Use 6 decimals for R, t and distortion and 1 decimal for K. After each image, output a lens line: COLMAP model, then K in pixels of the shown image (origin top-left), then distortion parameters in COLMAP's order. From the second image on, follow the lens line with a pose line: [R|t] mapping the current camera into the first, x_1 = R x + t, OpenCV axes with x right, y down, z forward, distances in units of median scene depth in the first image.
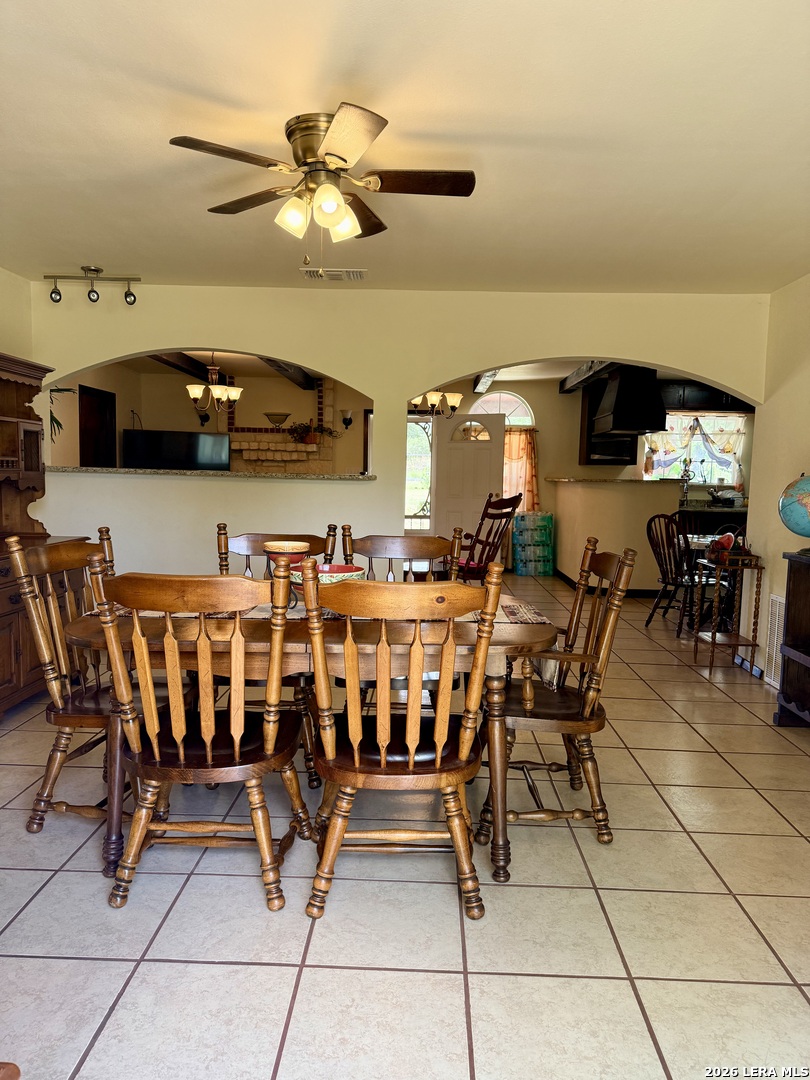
lens RADIAL K [[757.4, 0, 407.0], [0, 757.4, 542.3], [0, 0, 1]] dist [0.154048, -0.288219]
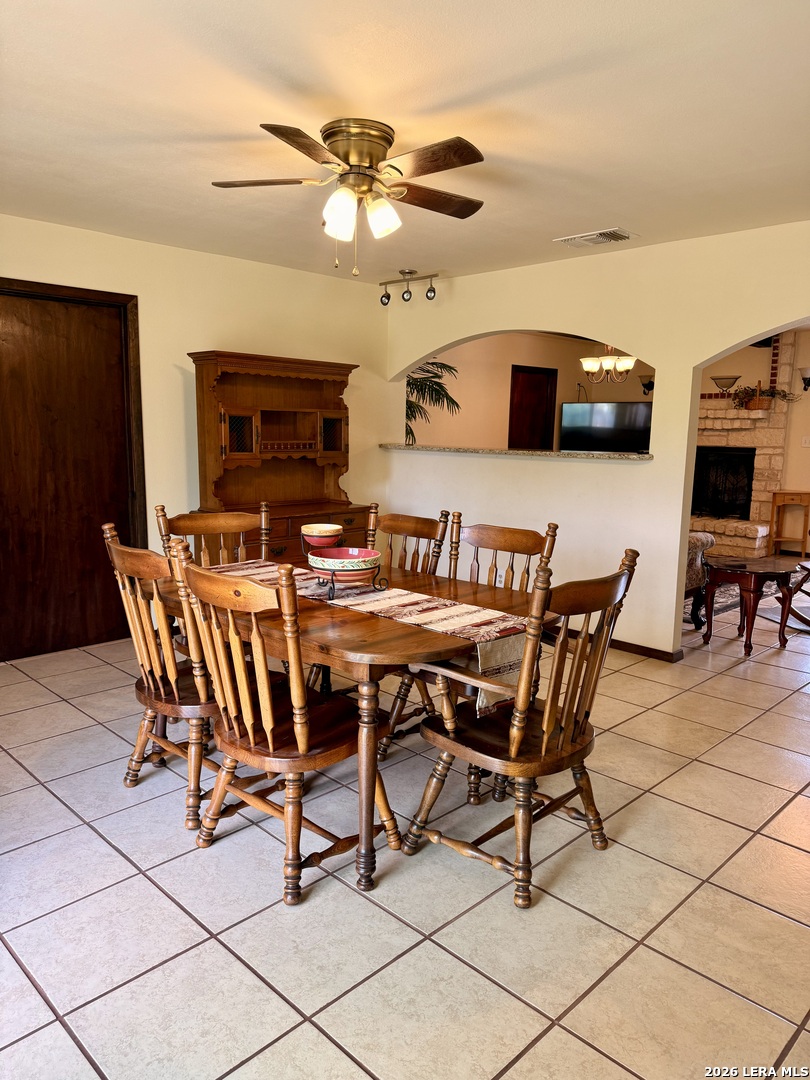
lens RADIAL K [[757.4, 0, 407.0], [0, 757.4, 542.3], [0, 0, 1]] dist [0.154048, -0.288219]
pose [[0.721412, 0.095103, -0.685945, 0.474537], [-0.061446, 0.995409, 0.073385, -0.044427], [0.689775, -0.010792, 0.723943, 0.200151]]
